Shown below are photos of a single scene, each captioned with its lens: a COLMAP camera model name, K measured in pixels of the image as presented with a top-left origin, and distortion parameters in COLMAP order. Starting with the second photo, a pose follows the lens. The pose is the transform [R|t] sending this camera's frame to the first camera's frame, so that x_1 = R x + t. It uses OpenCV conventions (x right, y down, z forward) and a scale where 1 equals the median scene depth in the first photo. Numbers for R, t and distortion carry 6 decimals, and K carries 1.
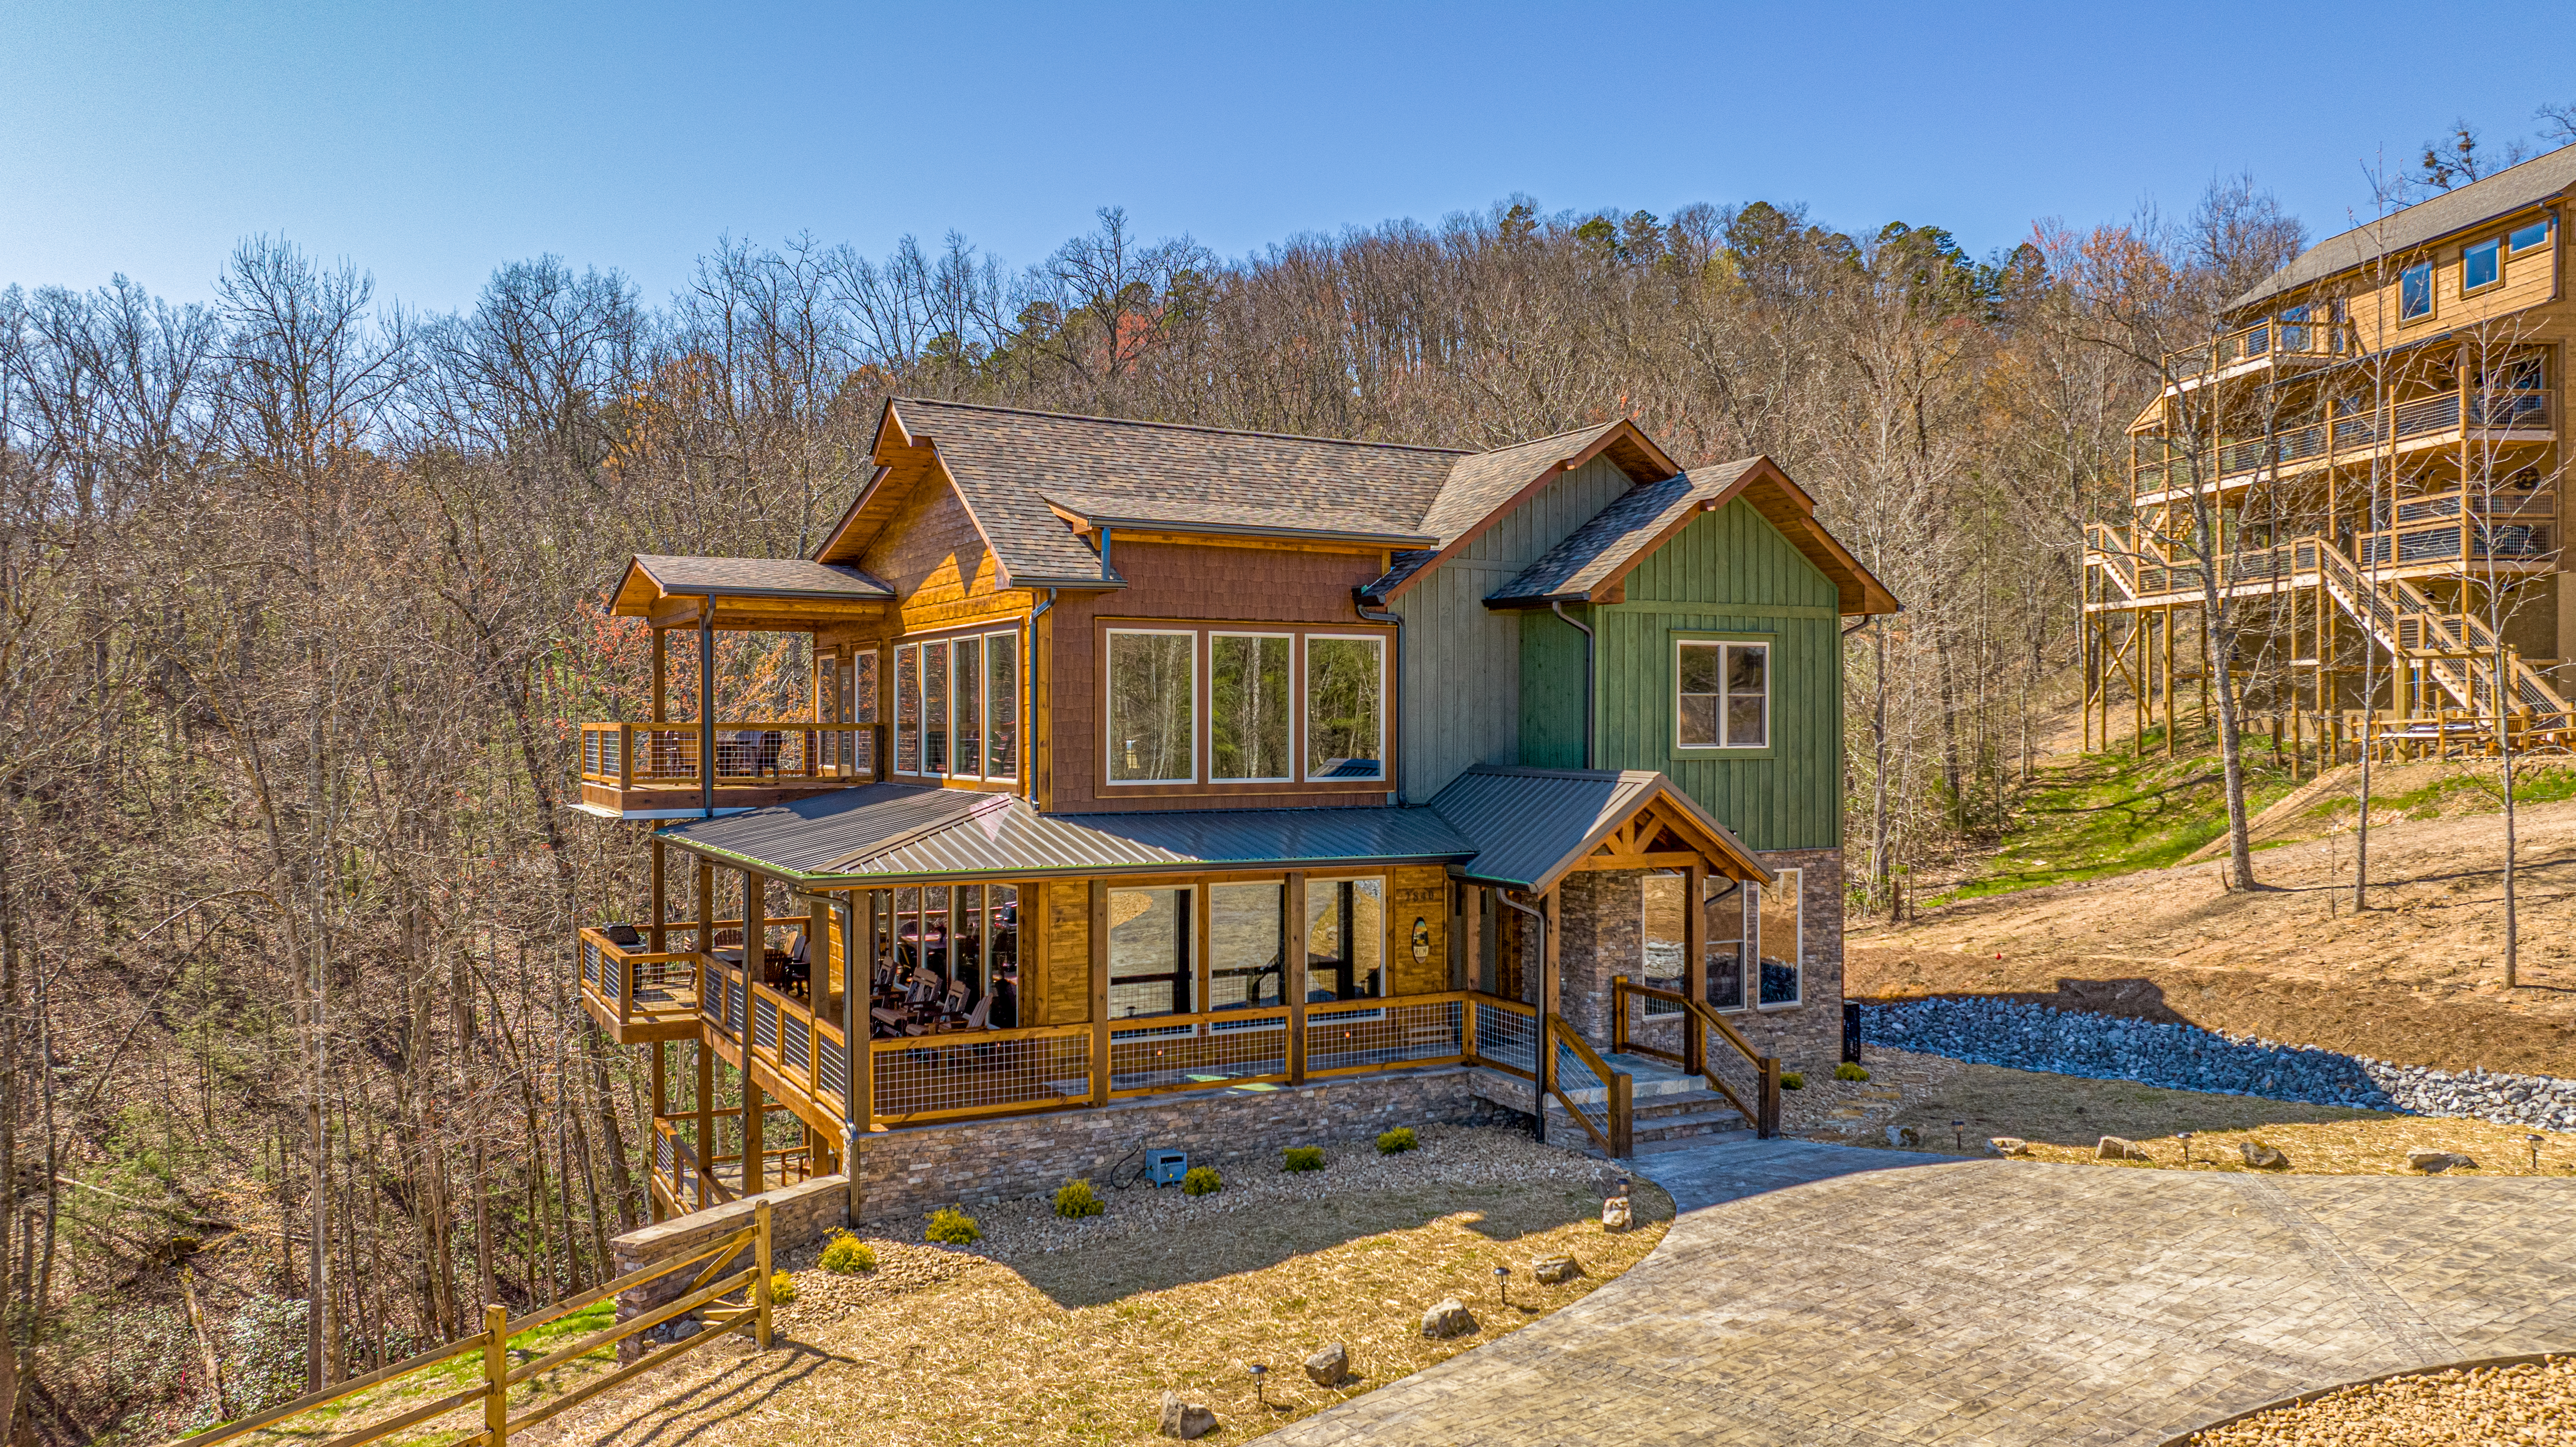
lens RADIAL K [[1846.1, 0, 1290.8], [0, 1846.1, 727.1], [0, 0, 1]] dist [0.001722, 0.007132]
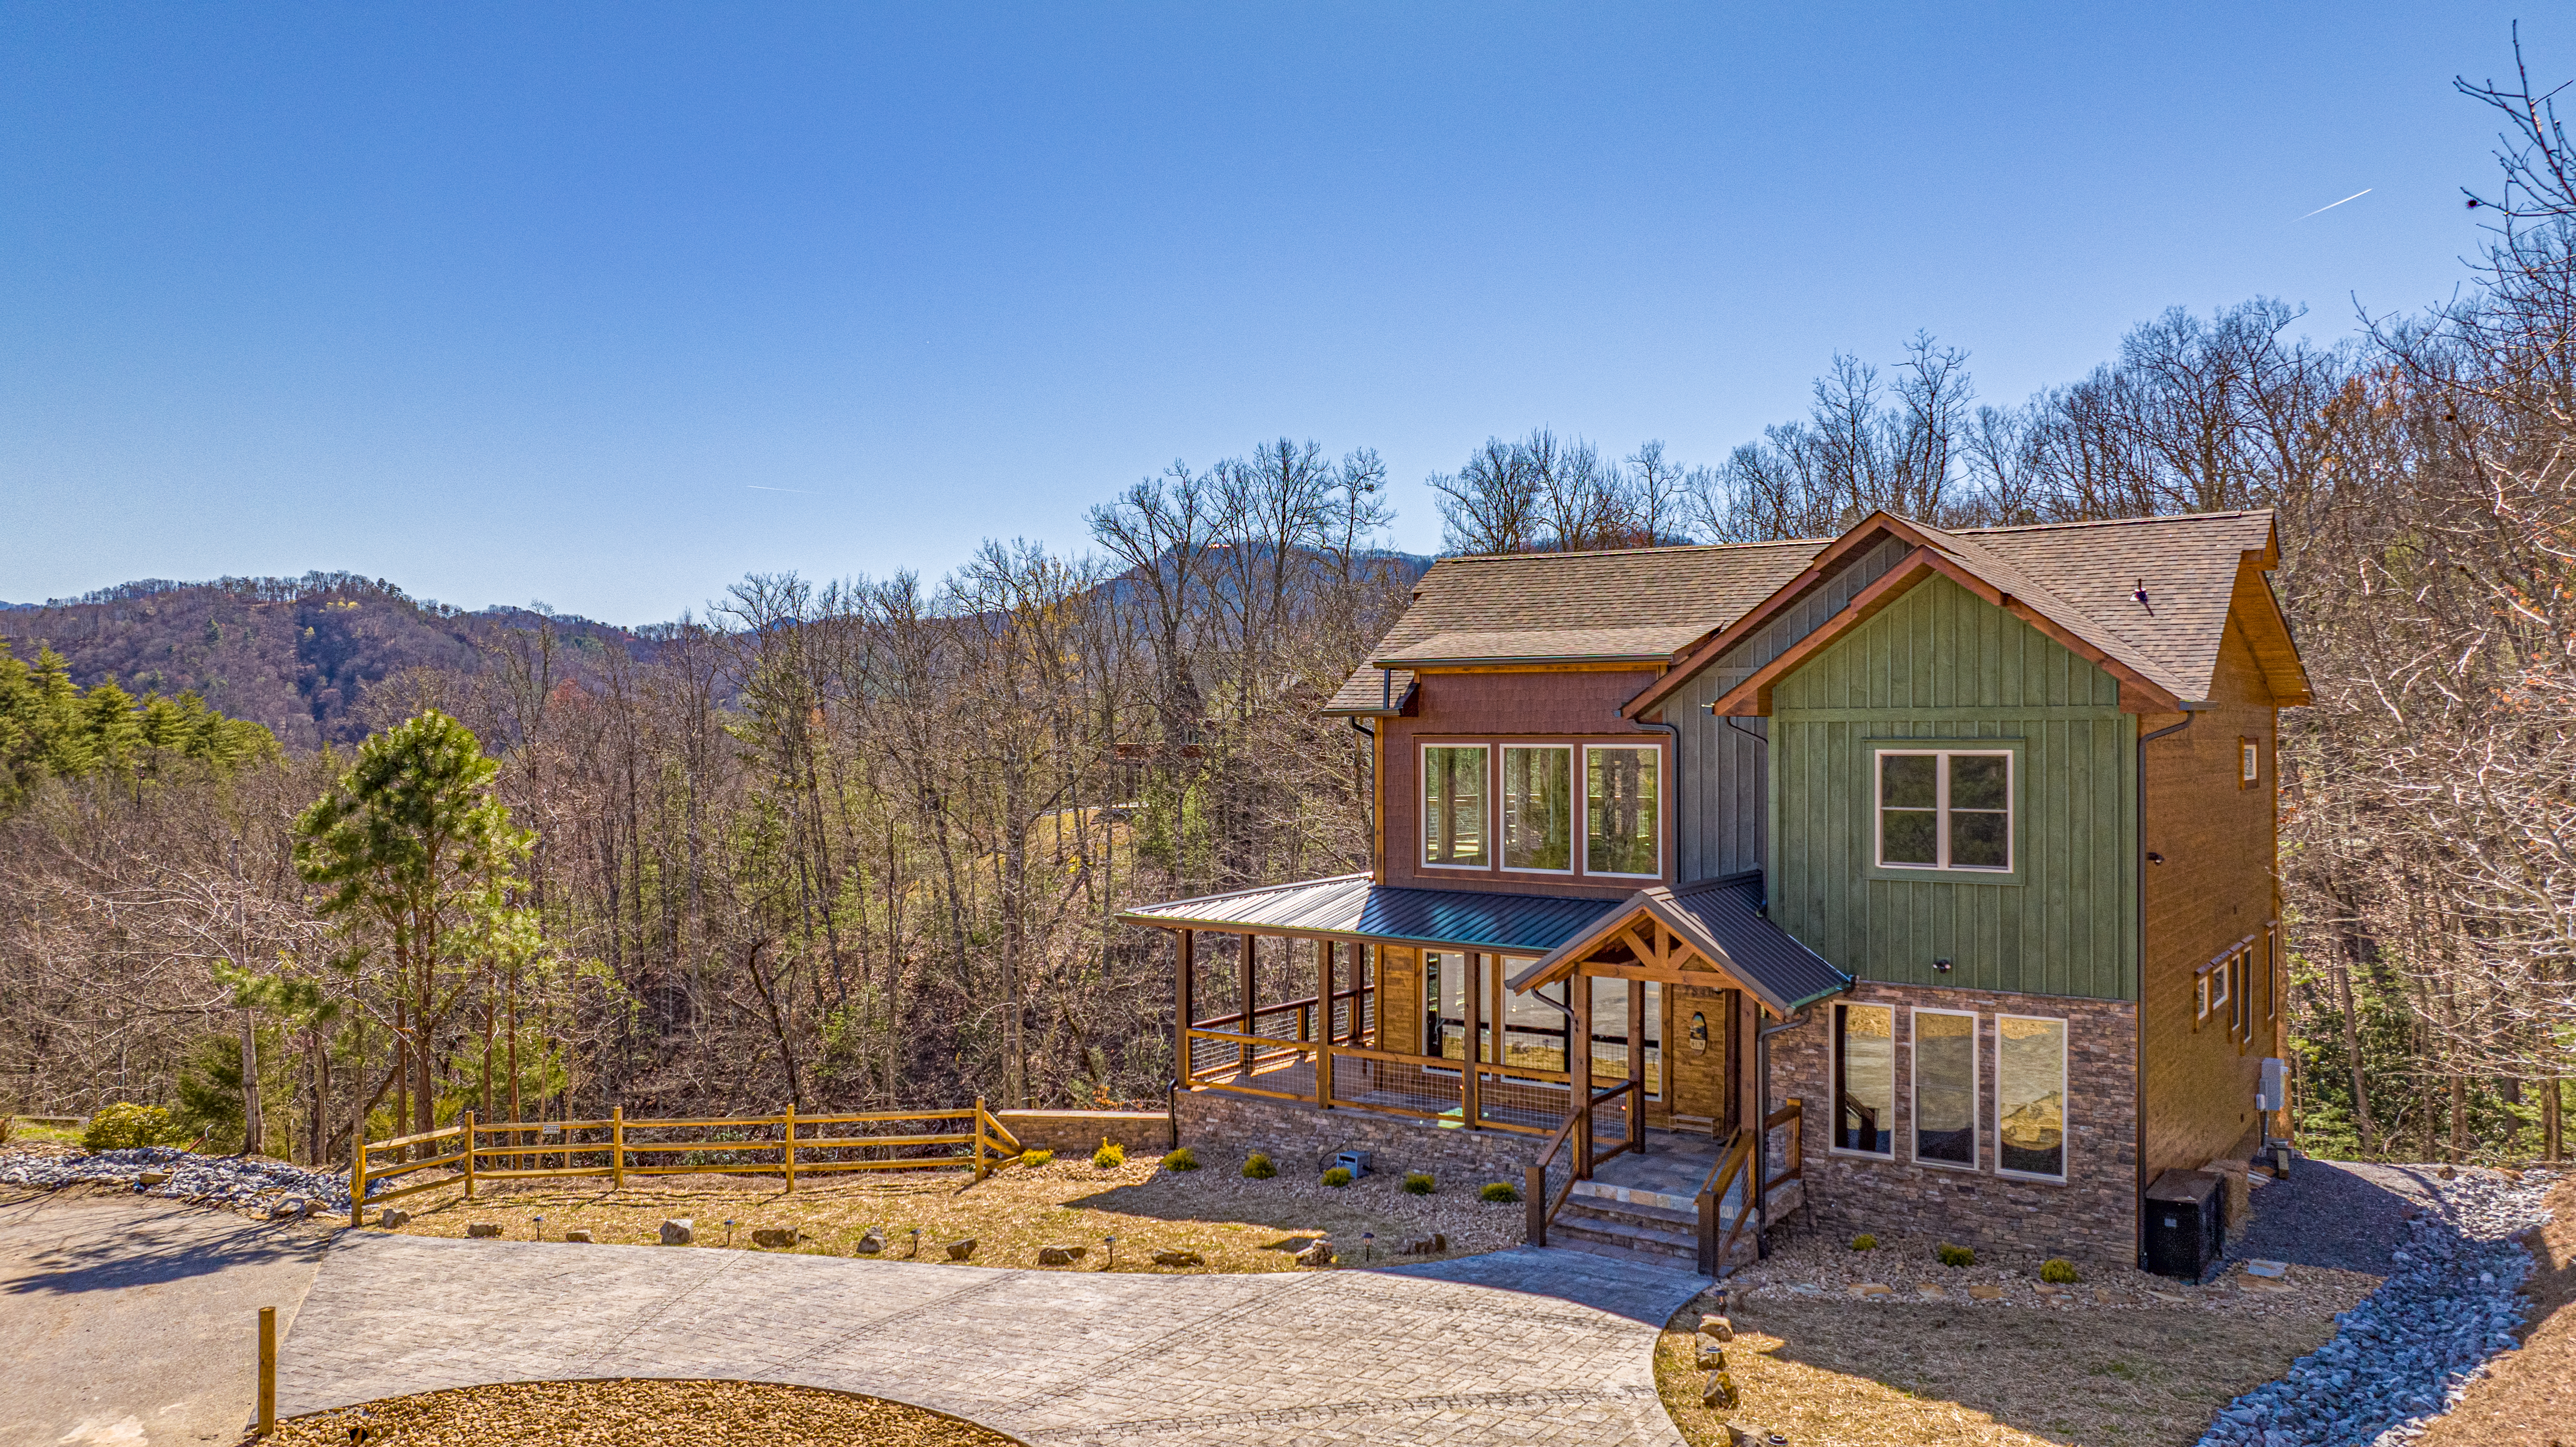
lens RADIAL K [[1846.3, 0, 1294.6], [0, 1846.3, 722.2], [0, 0, 1]] dist [0.001722, 0.007132]
pose [[0.442061, -0.005676, -0.896967, 0.927154], [-0.003630, 0.999960, -0.008116, -0.053310], [0.896978, 0.006844, 0.442023, 0.332591]]
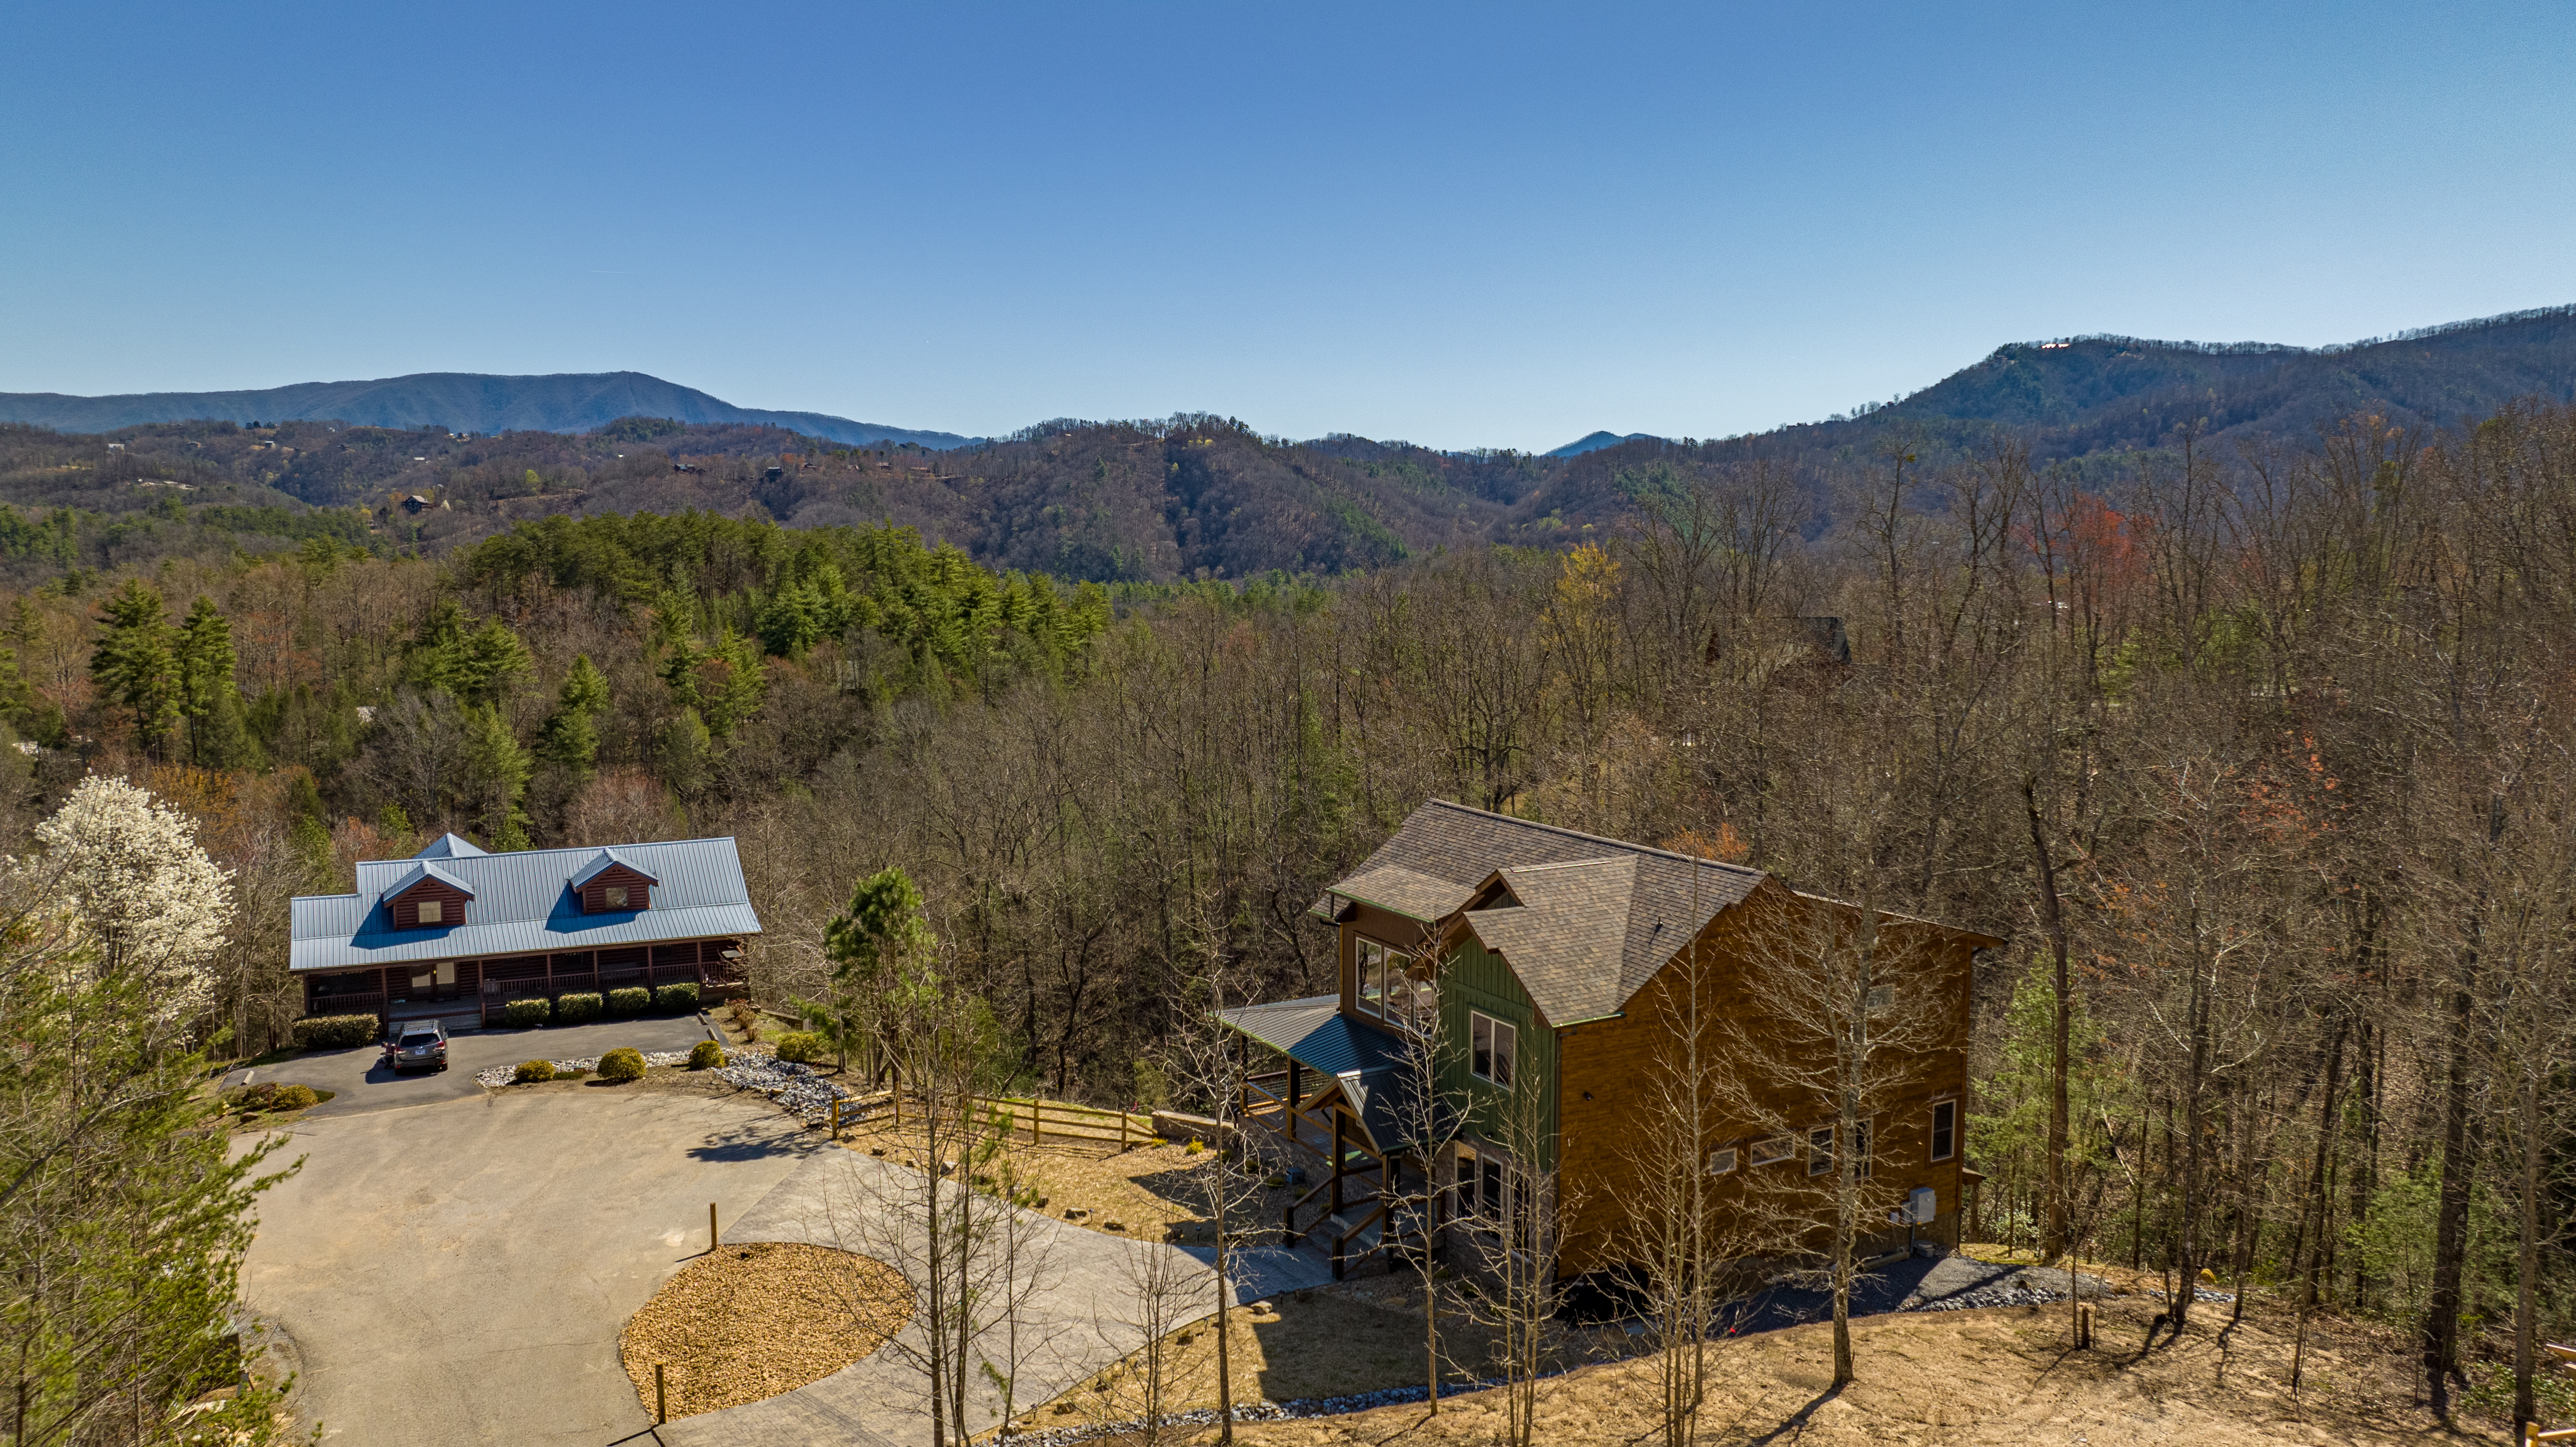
lens RADIAL K [[1846.1, 0, 1285.2], [0, 1846.1, 724.1], [0, 0, 1]] dist [0.001722, 0.007132]
pose [[0.022377, 0.094437, -0.995279, 1.853995], [-0.007996, 0.995514, 0.094279, -0.458010], [0.999718, 0.005848, 0.023031, 0.786871]]
